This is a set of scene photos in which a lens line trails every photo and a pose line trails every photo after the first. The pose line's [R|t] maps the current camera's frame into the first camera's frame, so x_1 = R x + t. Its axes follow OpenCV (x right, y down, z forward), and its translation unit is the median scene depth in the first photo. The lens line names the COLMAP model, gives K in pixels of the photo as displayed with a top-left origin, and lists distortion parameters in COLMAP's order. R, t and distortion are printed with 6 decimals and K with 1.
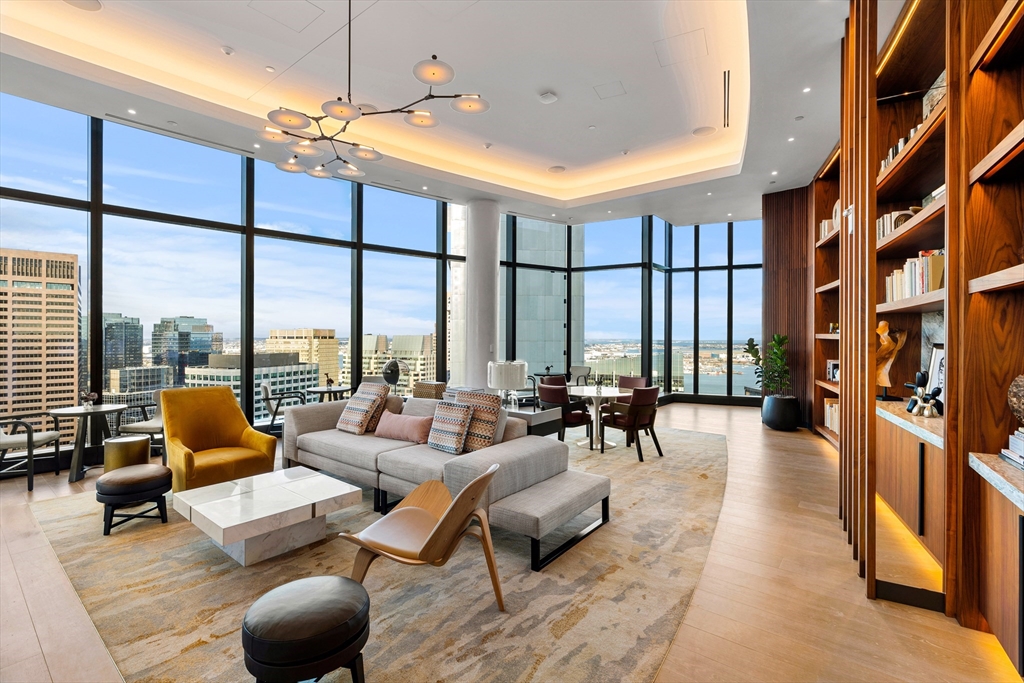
lens RADIAL K [[463.9, 0, 514.1], [0, 463.9, 335.8], [0, 0, 1]] dist [-0.007289, 0.002739]
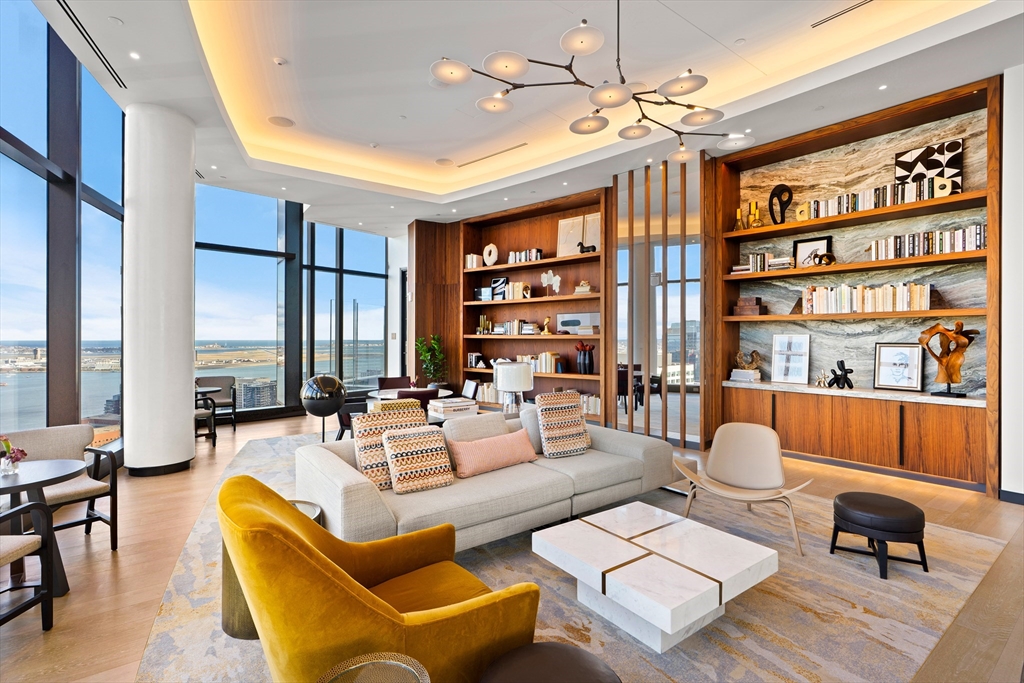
lens RADIAL K [[463.9, 0, 512.5], [0, 463.9, 336.7], [0, 0, 1]] dist [-0.007289, 0.002739]
pose [[0.275563, -0.003489, 0.961277, -0.616043], [0.005888, 0.999981, 0.001942, -0.000040], [-0.961265, 0.005125, 0.275578, 0.470699]]
